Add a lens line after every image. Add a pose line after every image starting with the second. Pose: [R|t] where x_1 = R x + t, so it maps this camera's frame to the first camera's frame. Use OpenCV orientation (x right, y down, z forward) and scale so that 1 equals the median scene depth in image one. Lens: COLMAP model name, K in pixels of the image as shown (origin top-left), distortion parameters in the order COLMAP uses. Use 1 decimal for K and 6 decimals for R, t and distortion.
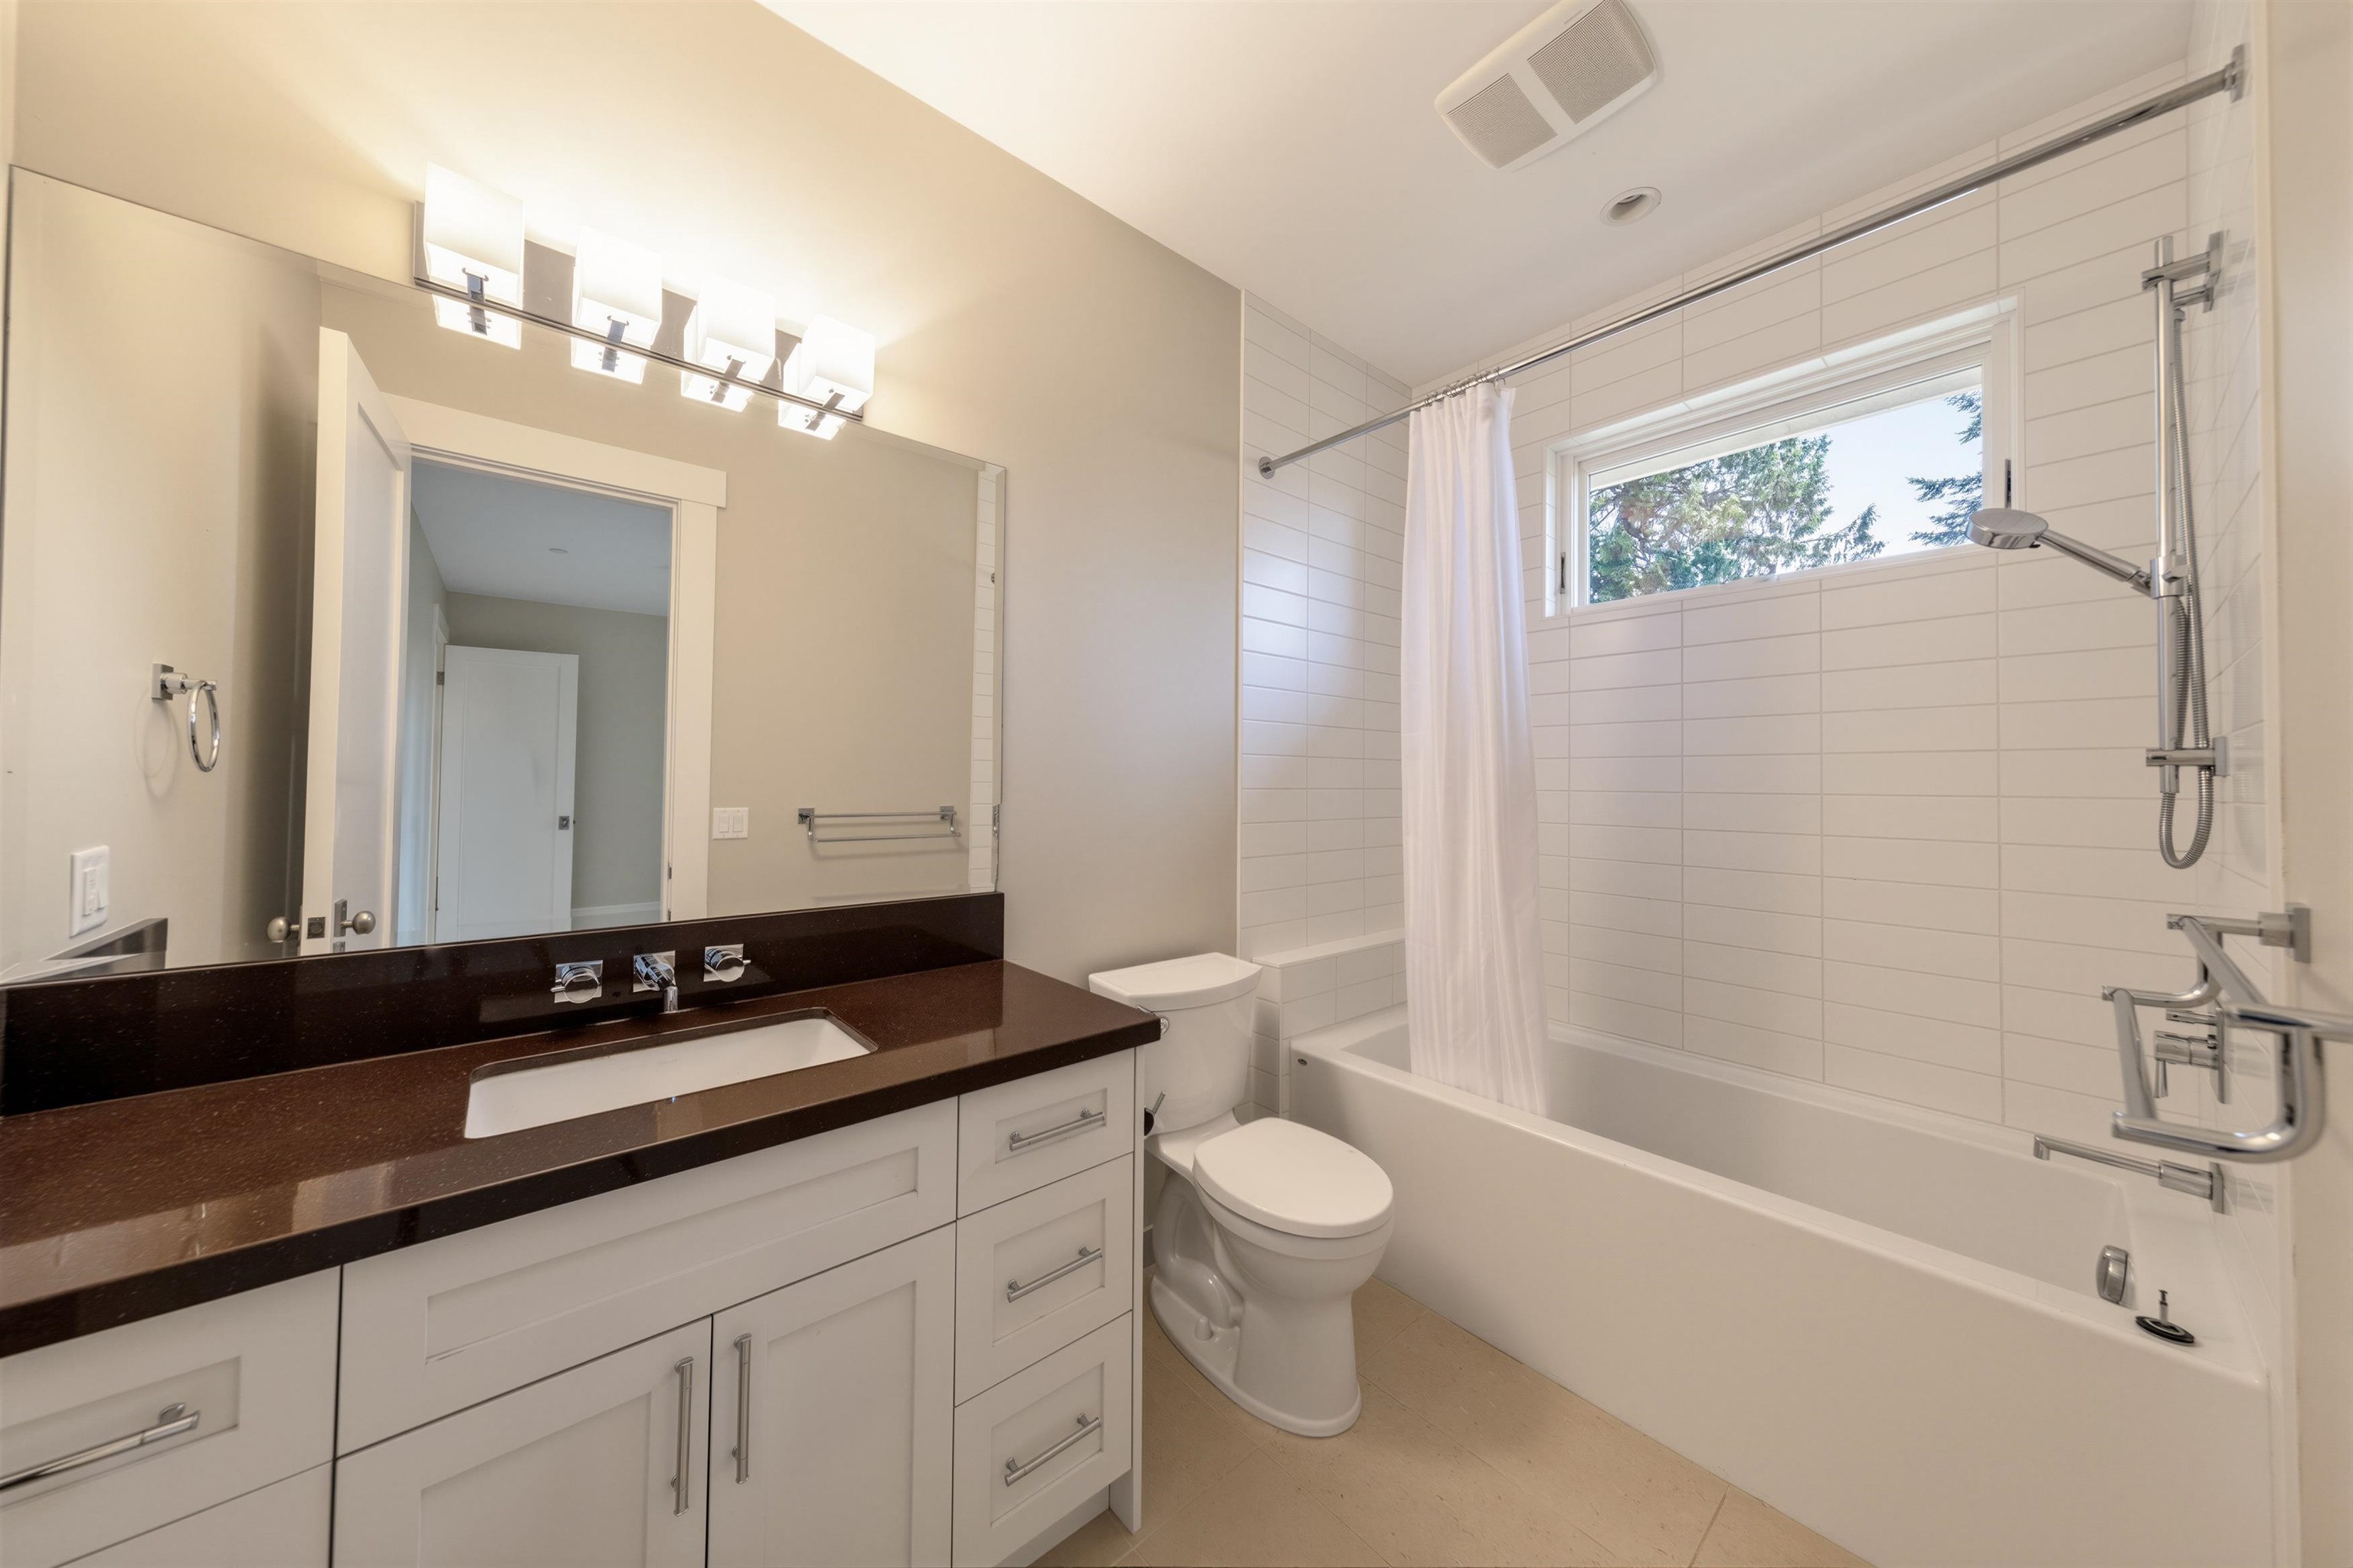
lens RADIAL K [[778.7, 0, 1181.3], [0, 778.7, 778.0], [0, 0, 1]] dist [0.000094, -0.000012]
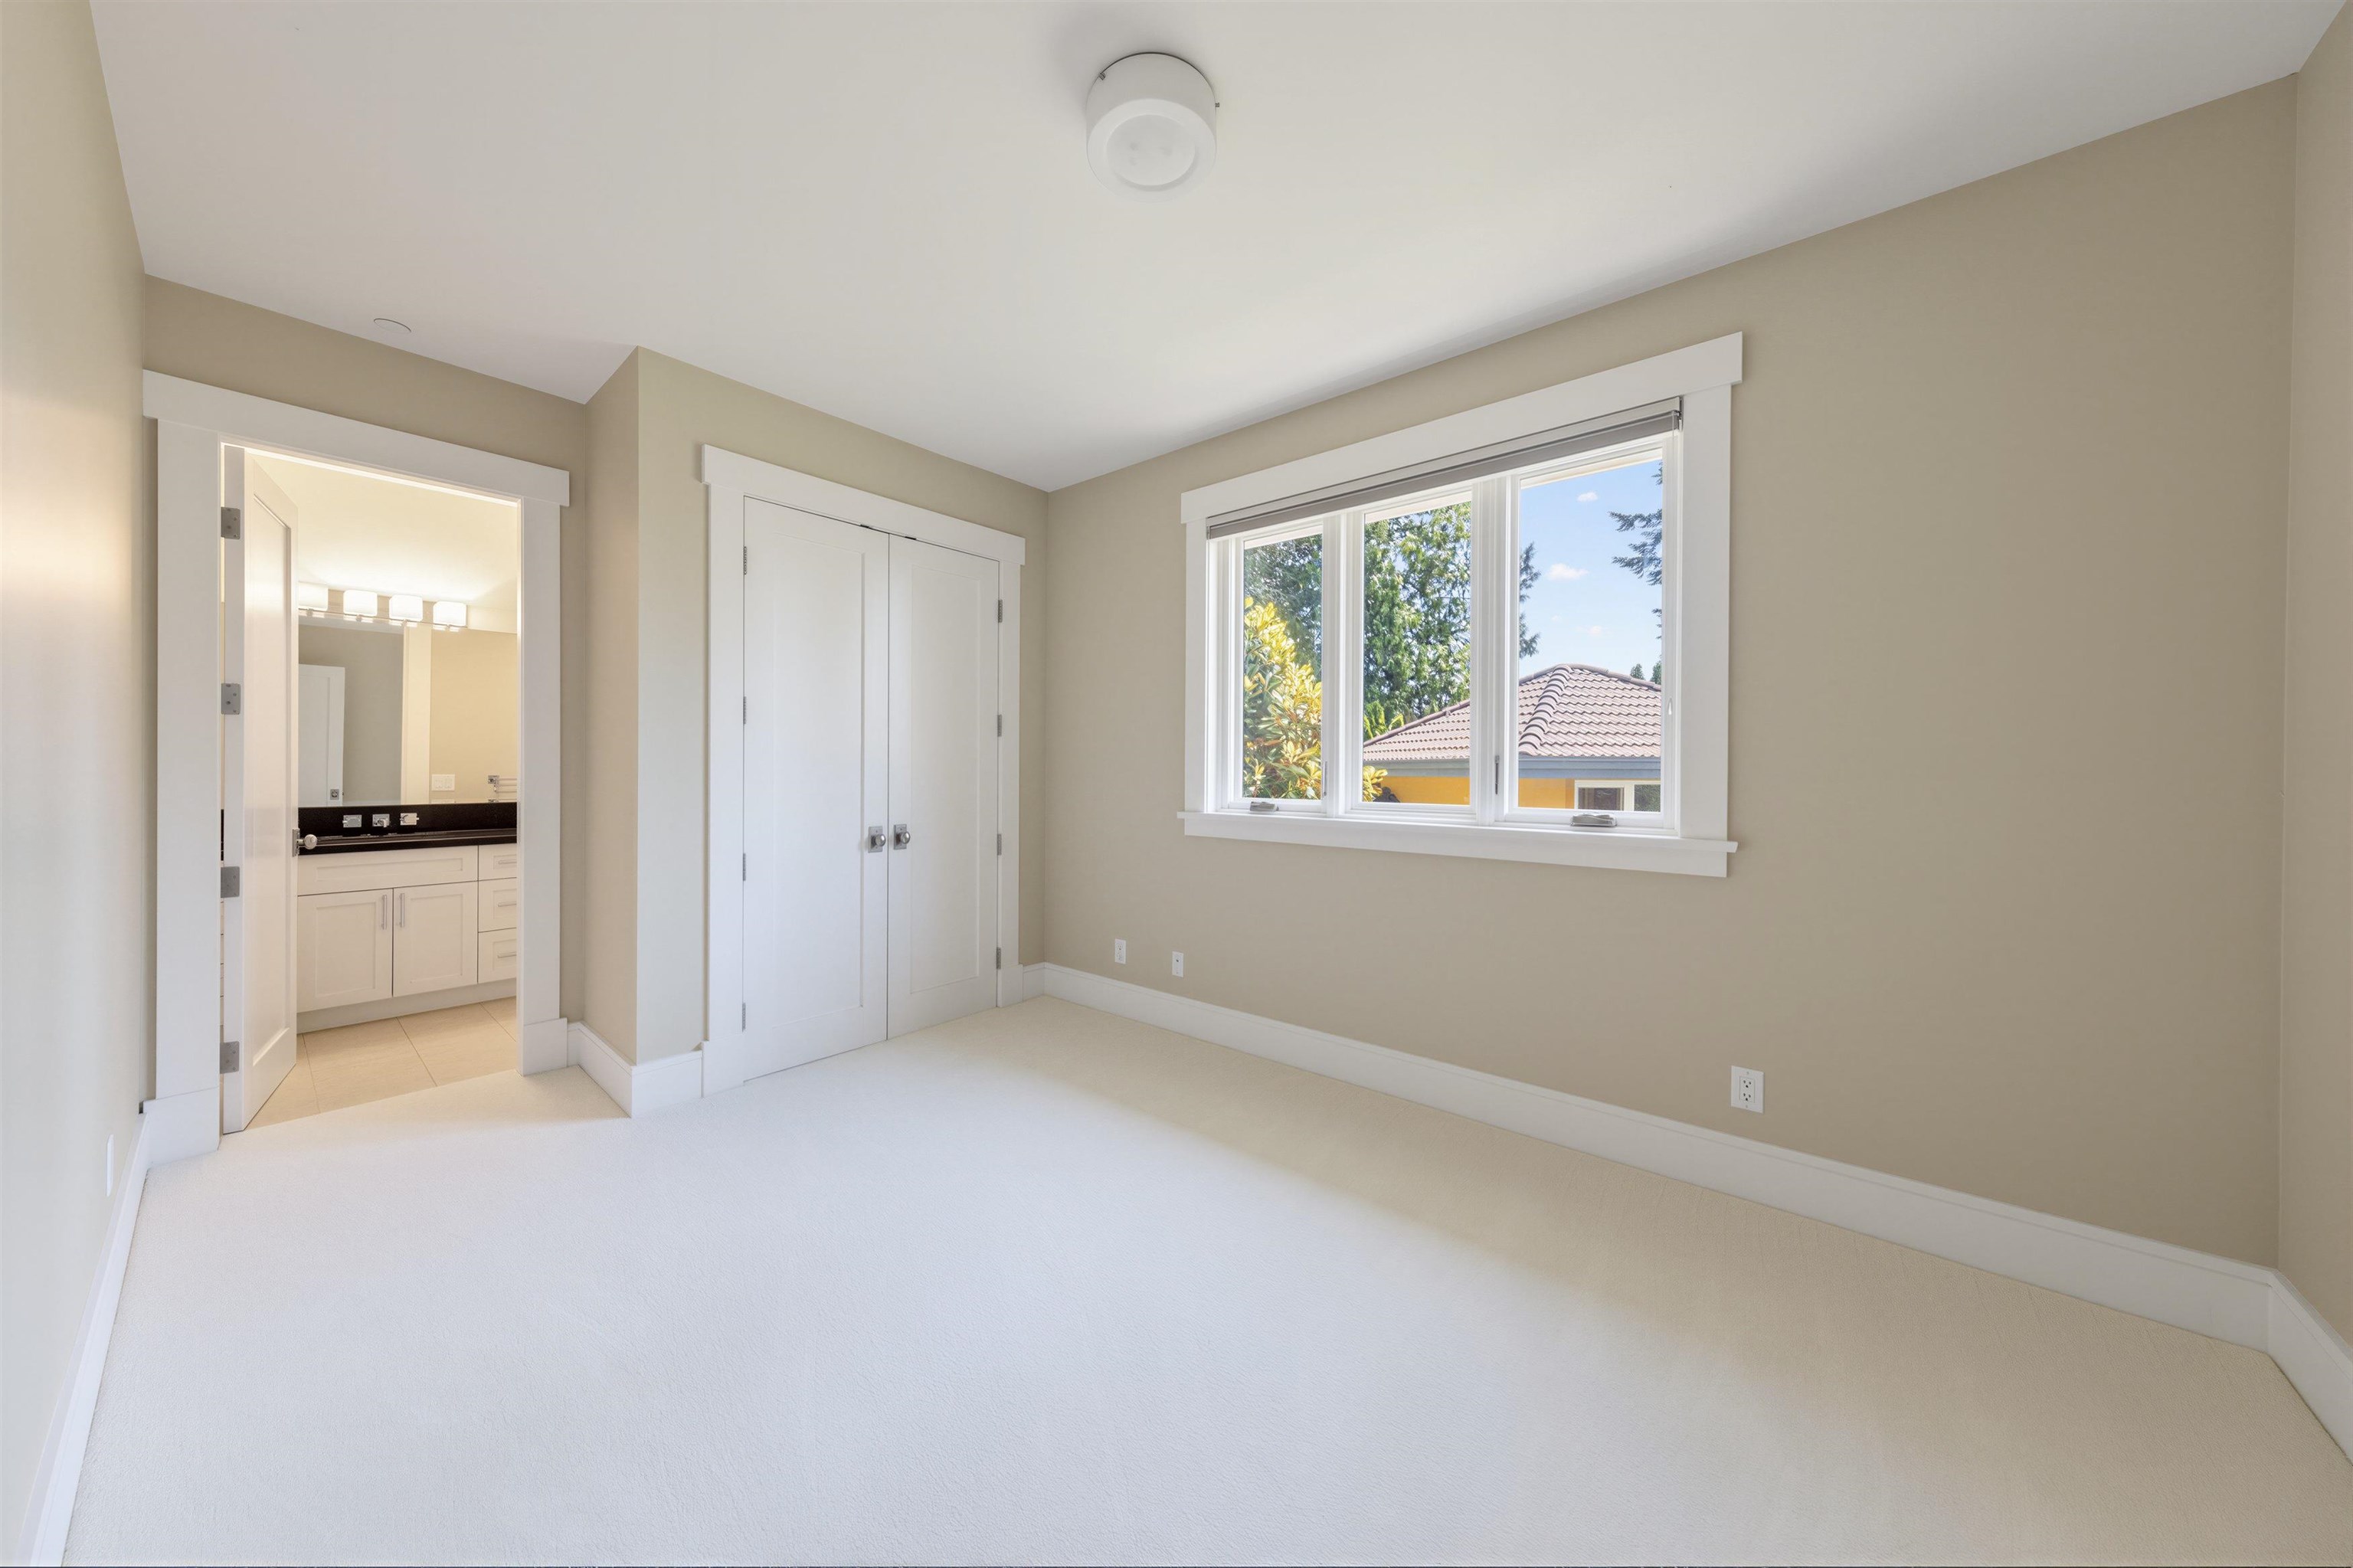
lens RADIAL K [[778.7, 0, 1170.6], [0, 778.7, 778.1], [0, 0, 1]] dist [0.000094, -0.000012]
pose [[0.987465, -0.005447, 0.157742, 0.113770], [0.002298, 0.999795, 0.020135, 0.001956], [-0.157819, -0.019520, 0.987275, -0.149693]]
